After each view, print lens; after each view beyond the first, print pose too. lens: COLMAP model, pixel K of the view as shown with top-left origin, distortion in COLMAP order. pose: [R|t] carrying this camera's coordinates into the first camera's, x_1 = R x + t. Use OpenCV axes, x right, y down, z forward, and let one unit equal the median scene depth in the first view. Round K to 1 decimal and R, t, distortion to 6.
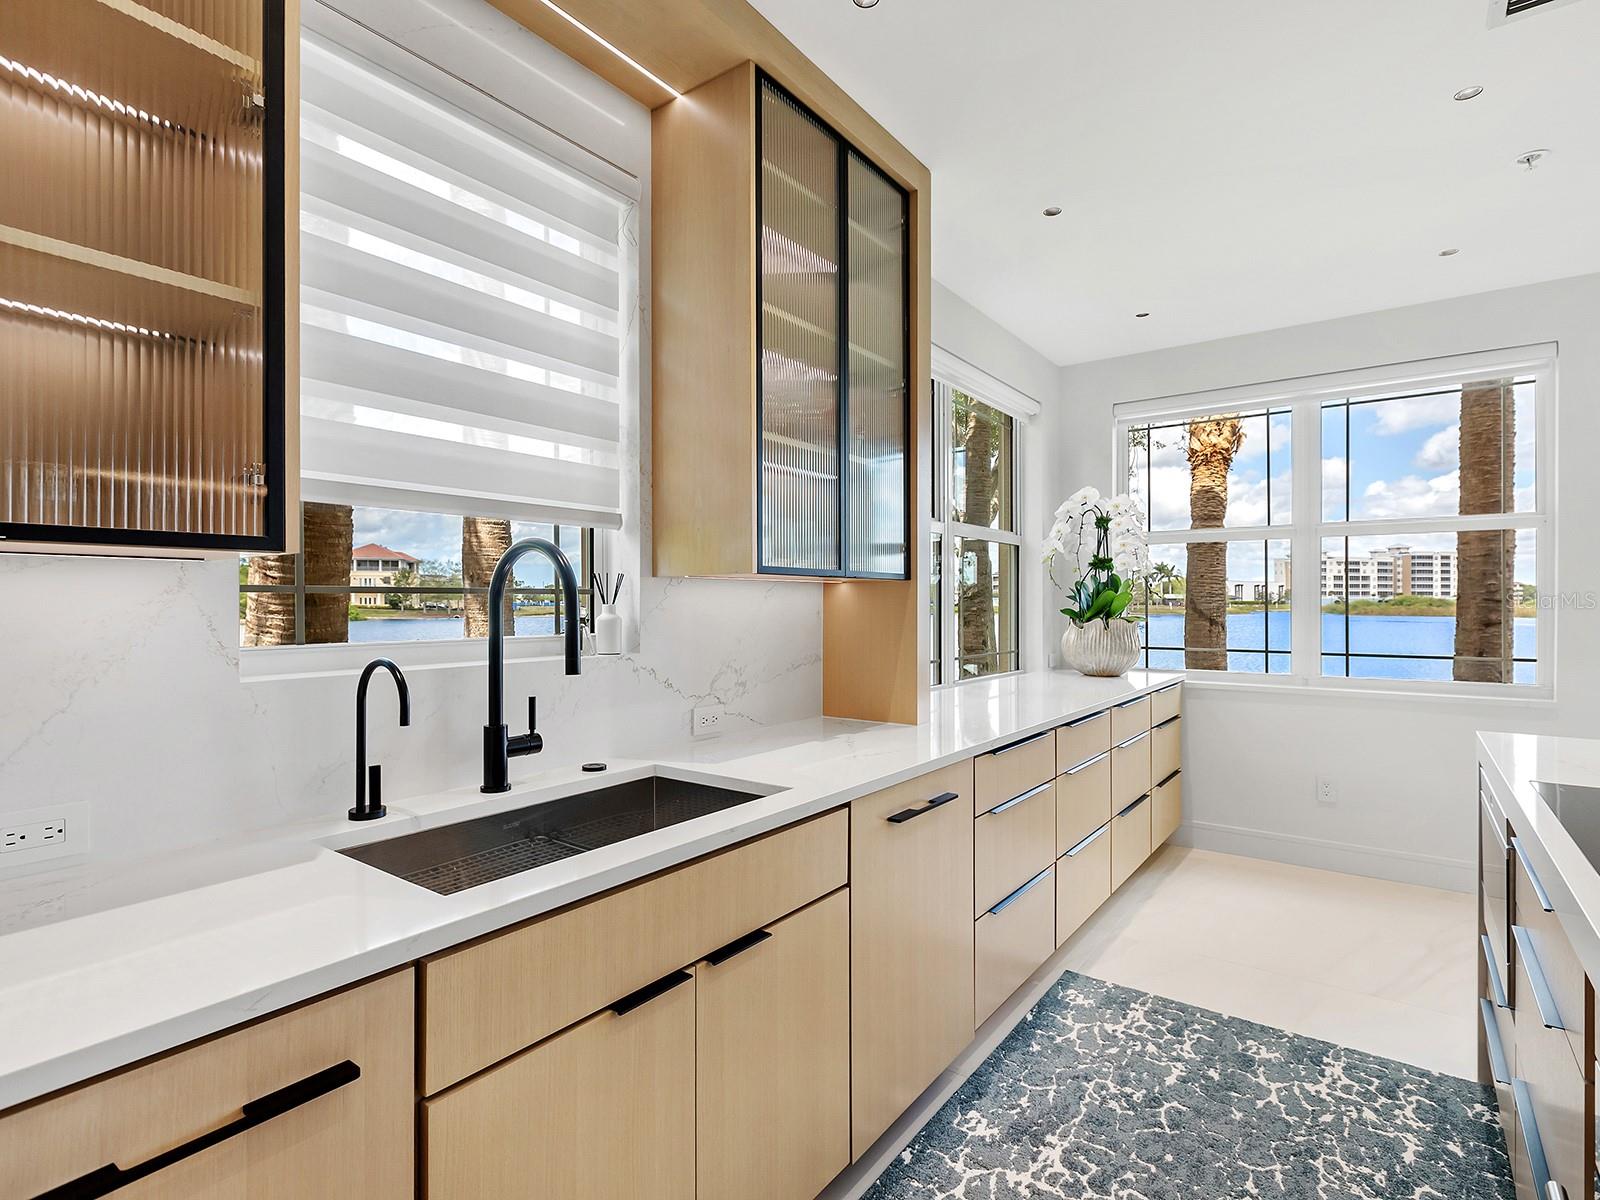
lens RADIAL K [[799.7, 0, 809.7], [0, 799.7, 602.7], [0, 0, 1]] dist [0.002048, -0.002736]
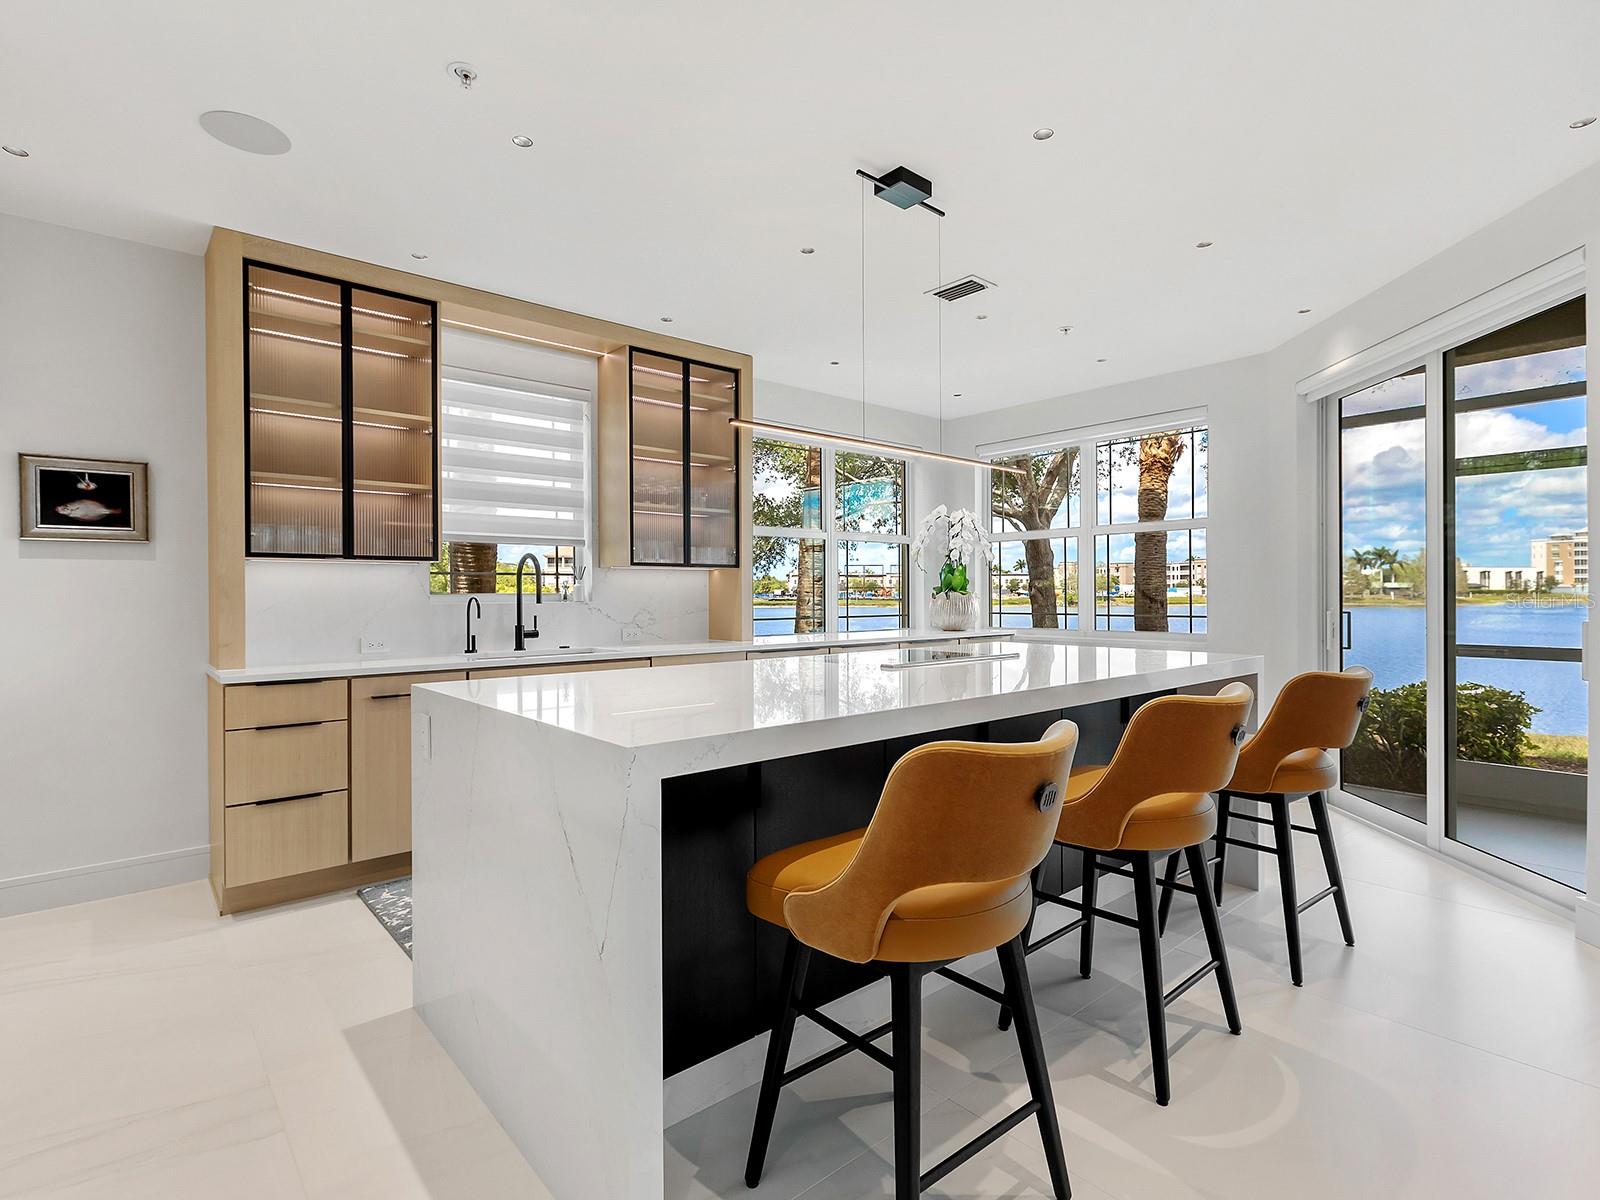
lens RADIAL K [[799.7, 0, 811.8], [0, 799.7, 595.7], [0, 0, 1]] dist [0.002048, -0.002736]
pose [[0.977144, -0.005804, -0.212501, 0.729363], [0.005822, 0.999983, -0.000541, 0.043014], [0.212501, -0.000709, 0.977161, -0.895837]]
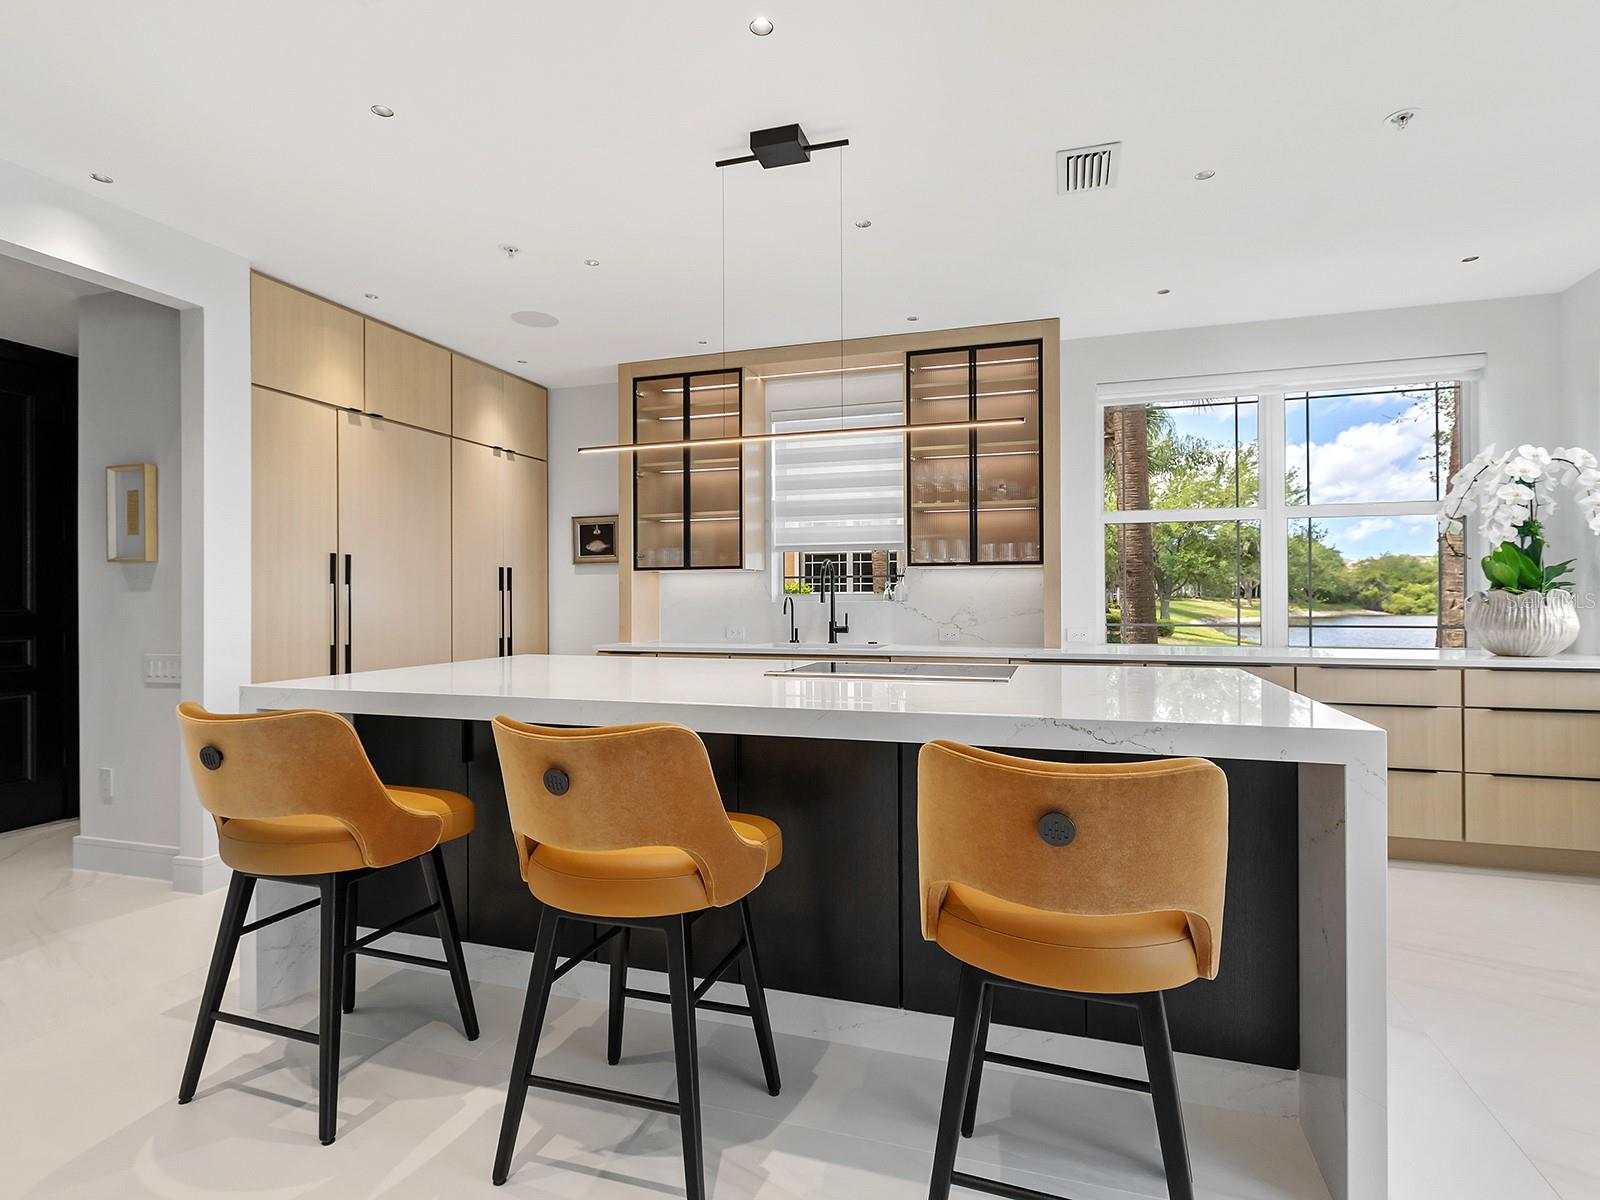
lens RADIAL K [[799.7, 0, 807.5], [0, 799.7, 595.1], [0, 0, 1]] dist [0.002048, -0.002736]
pose [[0.324788, -0.005182, -0.945773, 1.618313], [0.003158, 0.999985, -0.004394, 0.045371], [0.945781, -0.001560, 0.324800, -0.040352]]
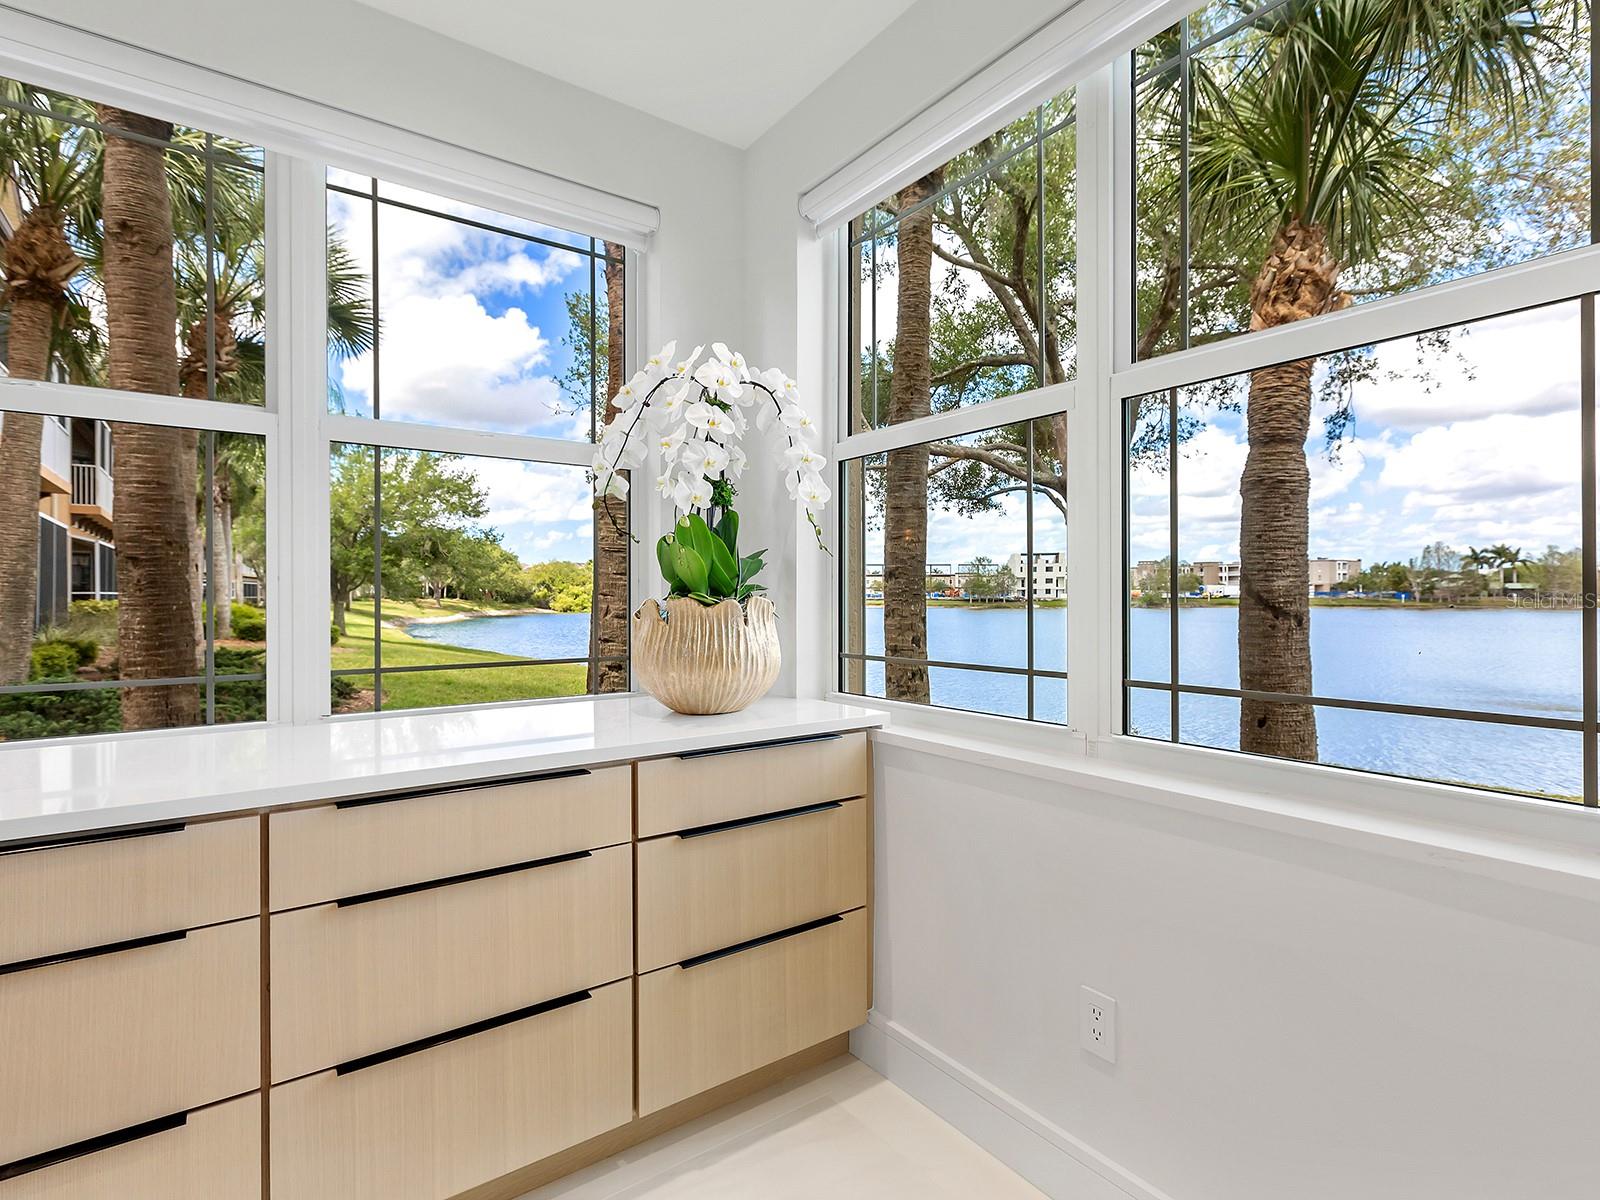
lens RADIAL K [[799.7, 0, 809.3], [0, 799.7, 592.7], [0, 0, 1]] dist [0.002048, -0.002736]
pose [[0.953986, -0.004303, -0.299820, 0.999076], [0.003081, 0.999985, -0.004550, 0.032465], [0.299835, 0.003417, 0.953985, 0.914882]]
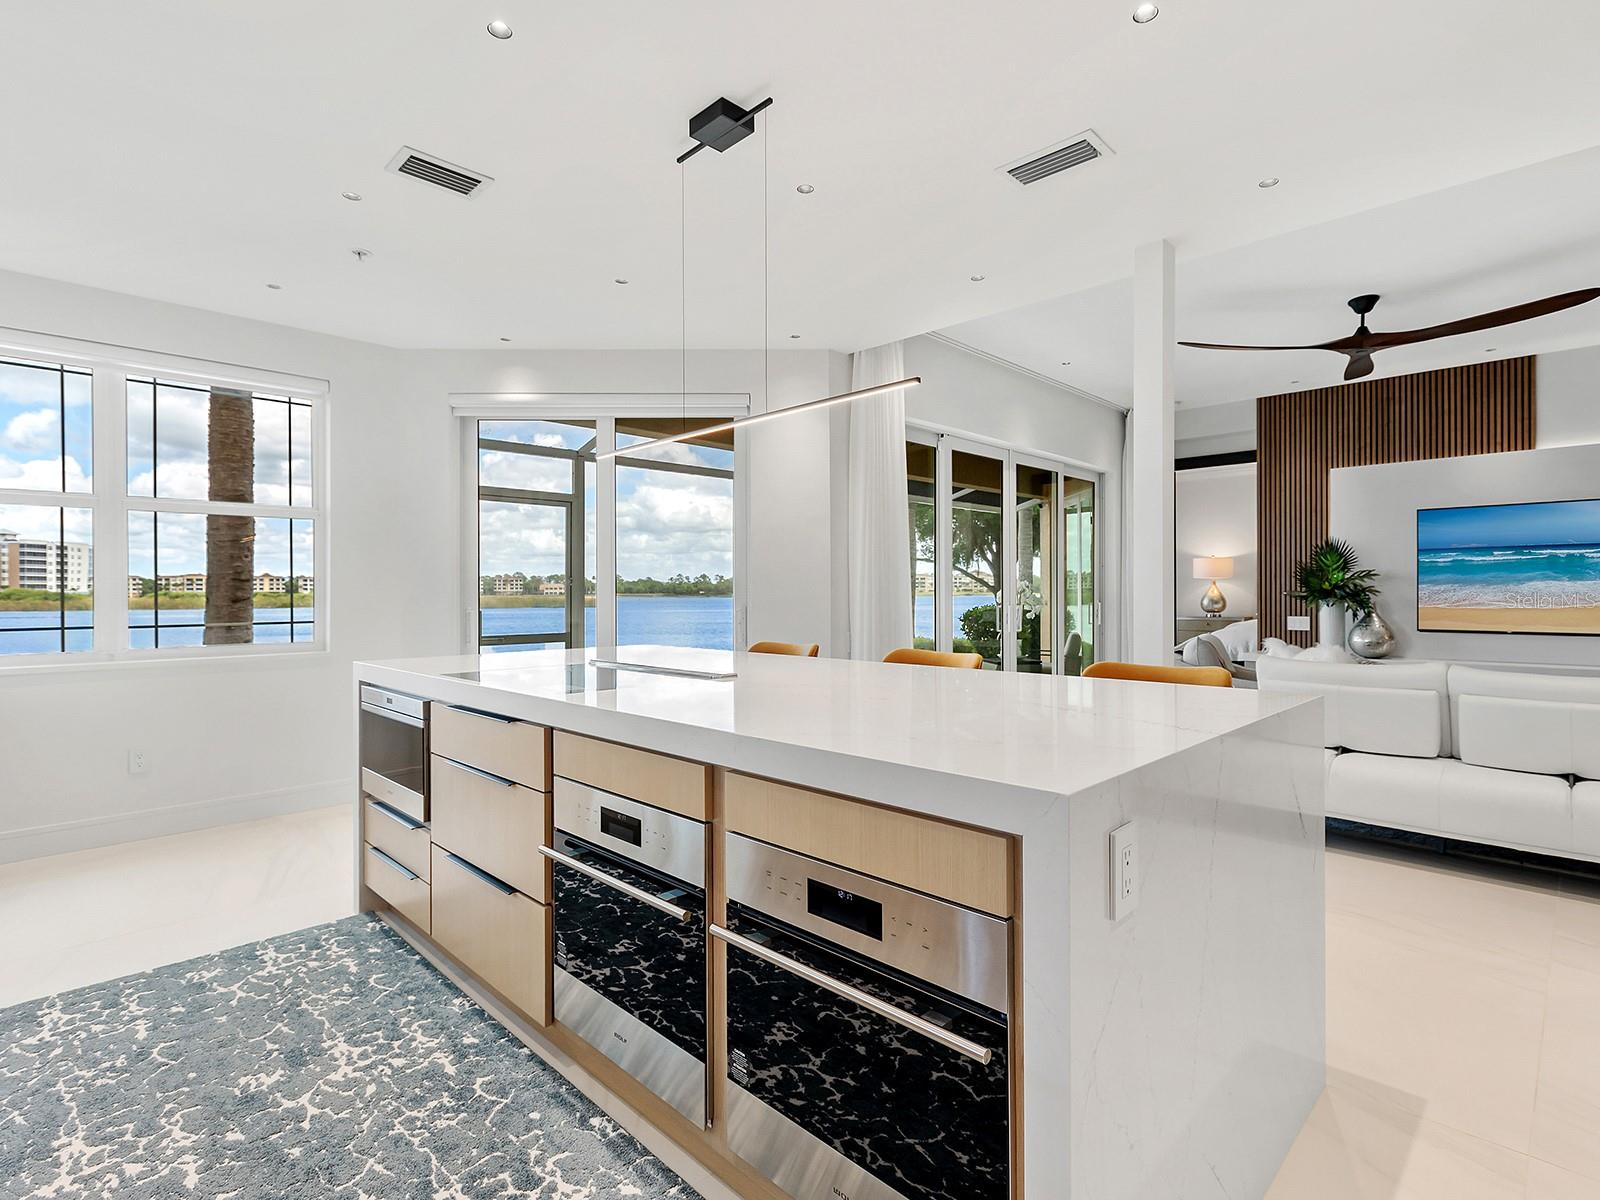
lens RADIAL K [[799.7, 0, 821.7], [0, 799.7, 604.0], [0, 0, 1]] dist [0.002048, -0.002736]
pose [[0.130295, -0.013400, 0.991385, -0.356990], [0.005280, 0.999904, 0.012822, 0.040515], [-0.991461, 0.003564, 0.130353, 0.018316]]
